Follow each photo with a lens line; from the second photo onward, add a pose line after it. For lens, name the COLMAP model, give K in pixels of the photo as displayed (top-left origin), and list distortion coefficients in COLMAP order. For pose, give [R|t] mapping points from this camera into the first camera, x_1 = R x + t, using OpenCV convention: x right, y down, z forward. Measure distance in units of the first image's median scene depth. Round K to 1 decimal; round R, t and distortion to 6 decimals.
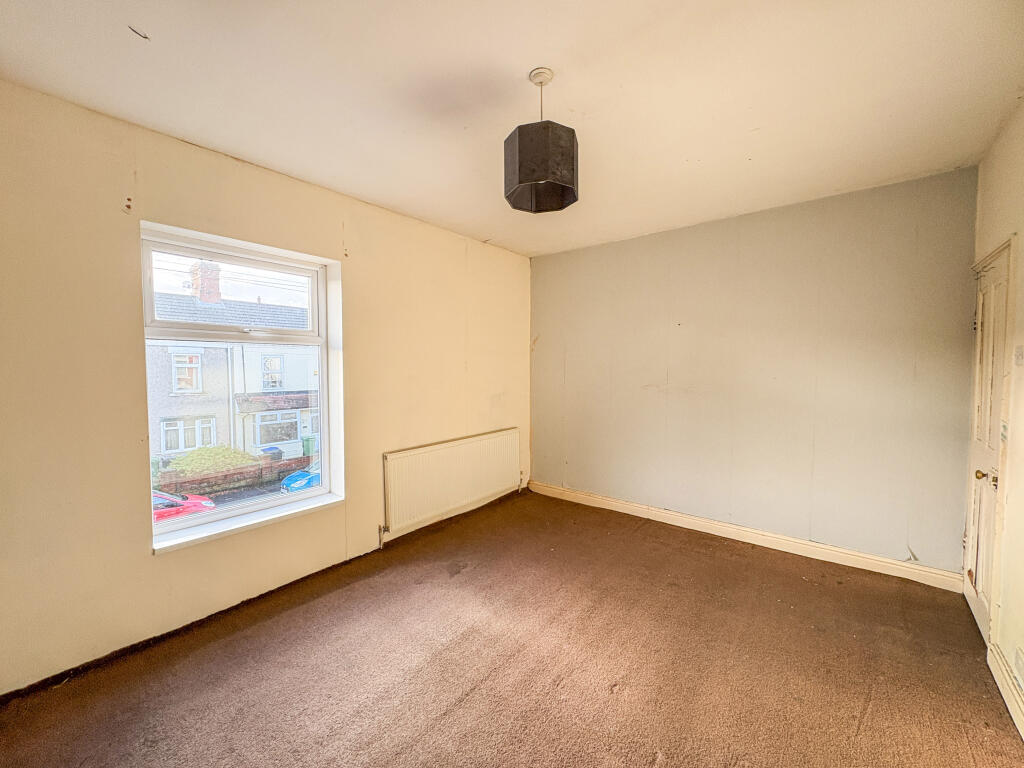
lens RADIAL K [[410.8, 0, 509.9], [0, 410.8, 381.7], [0, 0, 1]] dist [0.000283, -0.000015]
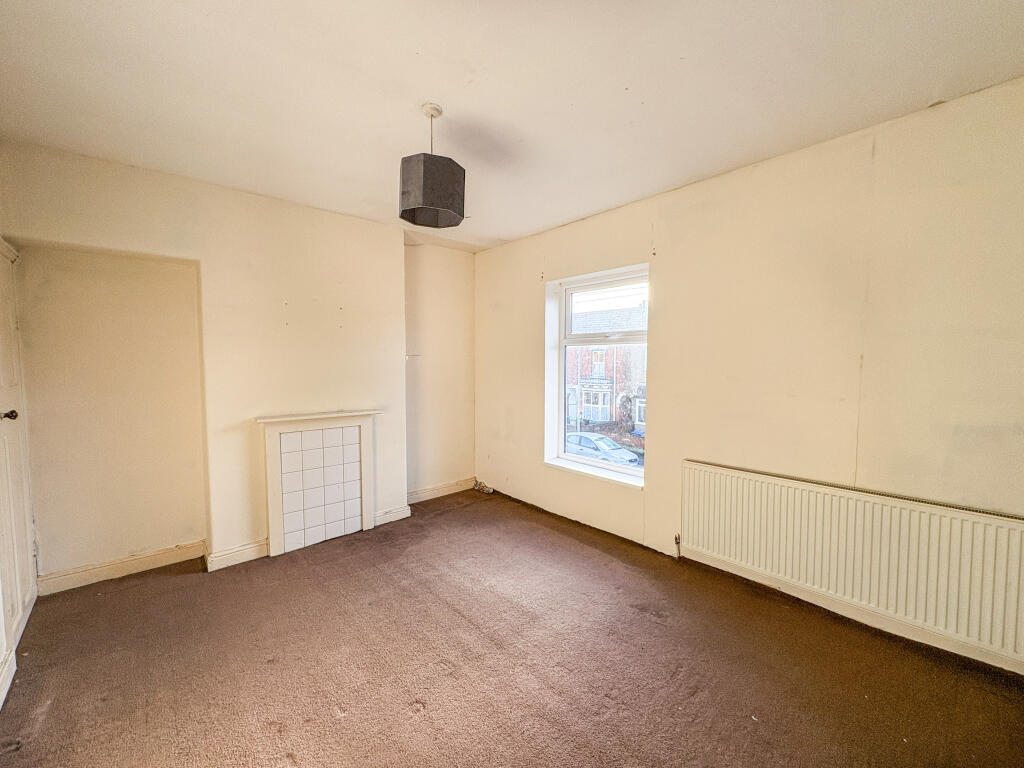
lens RADIAL K [[410.8, 0, 510.2], [0, 410.8, 382.5], [0, 0, 1]] dist [0.000283, -0.000015]
pose [[-0.151211, 0.055322, -0.986952, 0.699395], [-0.040483, 0.997248, 0.062102, -0.036359], [0.987672, 0.049345, -0.148556, 0.823001]]
